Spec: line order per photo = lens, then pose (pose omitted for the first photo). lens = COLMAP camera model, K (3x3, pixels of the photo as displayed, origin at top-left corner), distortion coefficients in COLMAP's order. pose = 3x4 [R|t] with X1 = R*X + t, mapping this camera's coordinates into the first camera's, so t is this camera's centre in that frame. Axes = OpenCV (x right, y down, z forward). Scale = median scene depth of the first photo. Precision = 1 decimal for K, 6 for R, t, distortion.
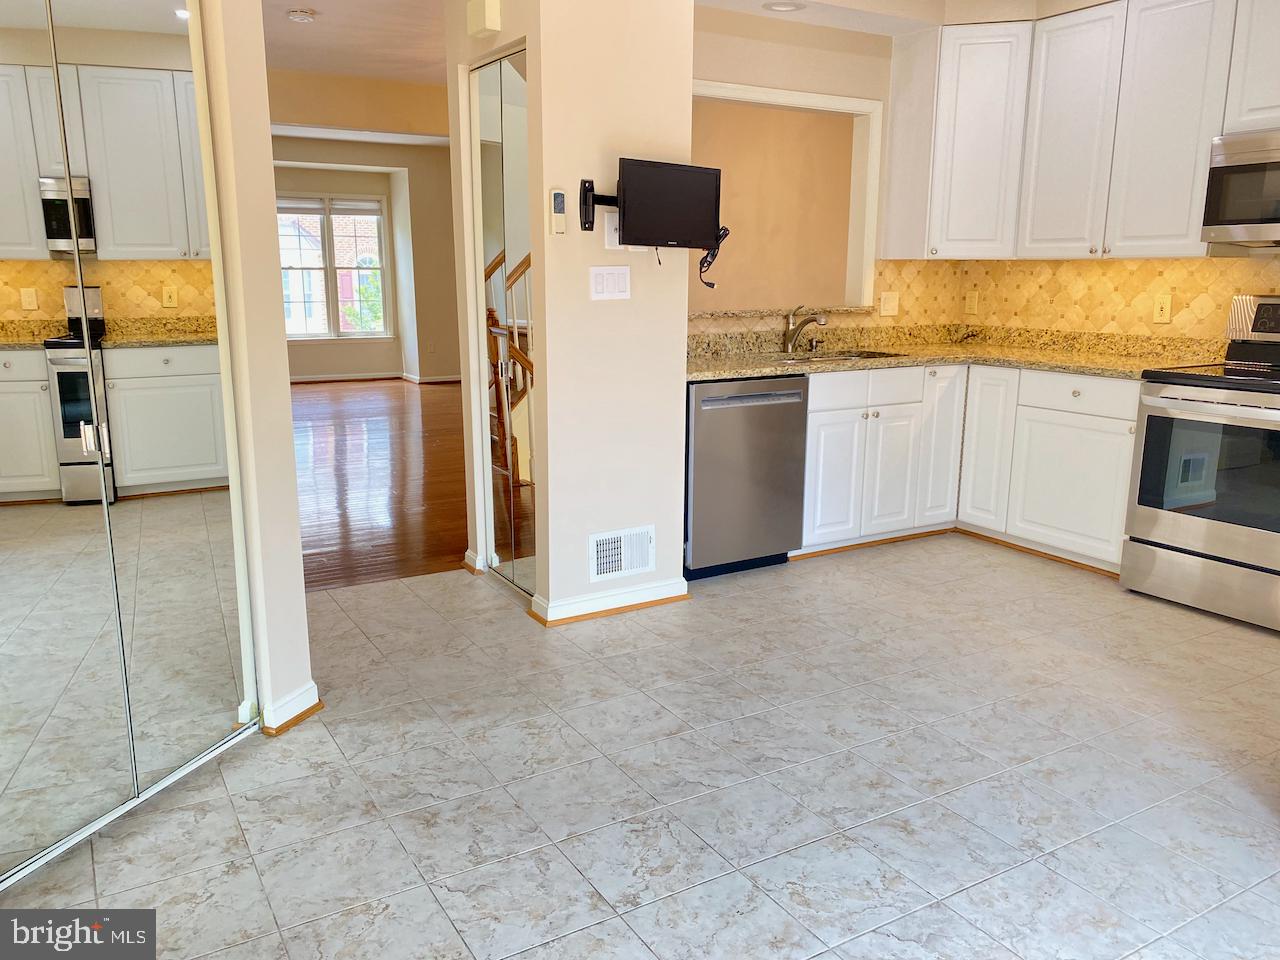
lens RADIAL K [[980.7, 0, 640.1], [0, 980.7, 482.0], [0, 0, 1]] dist [0.052430, -0.070754]
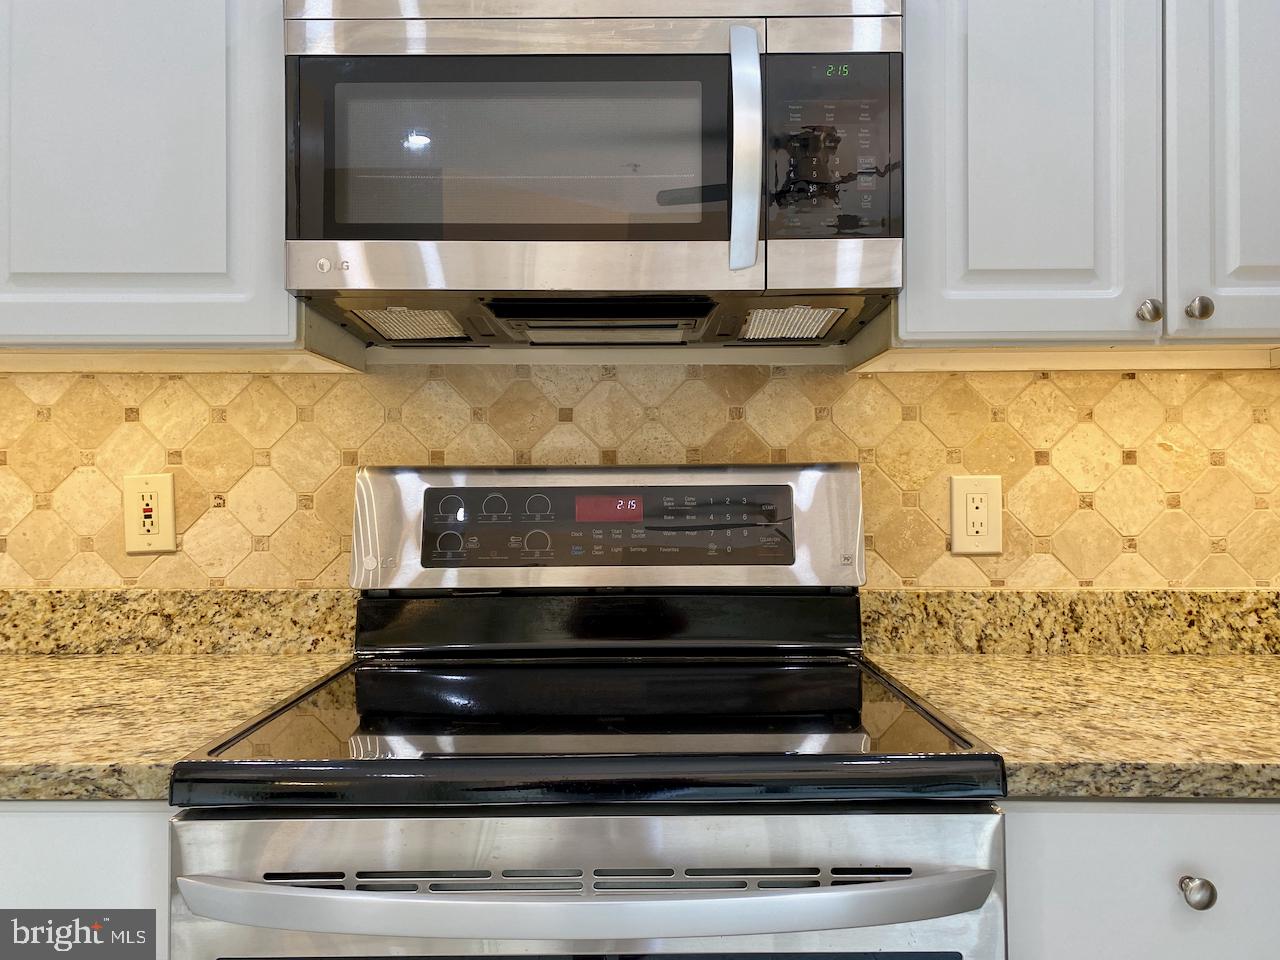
lens RADIAL K [[980.7, 0, 639.4], [0, 980.7, 481.0], [0, 0, 1]] dist [0.052430, -0.070754]
pose [[0.521382, 0.001944, 0.853321, 0.324263], [0.180847, 0.977030, -0.112724, -0.116721], [-0.833940, 0.213093, 0.509054, 0.685027]]
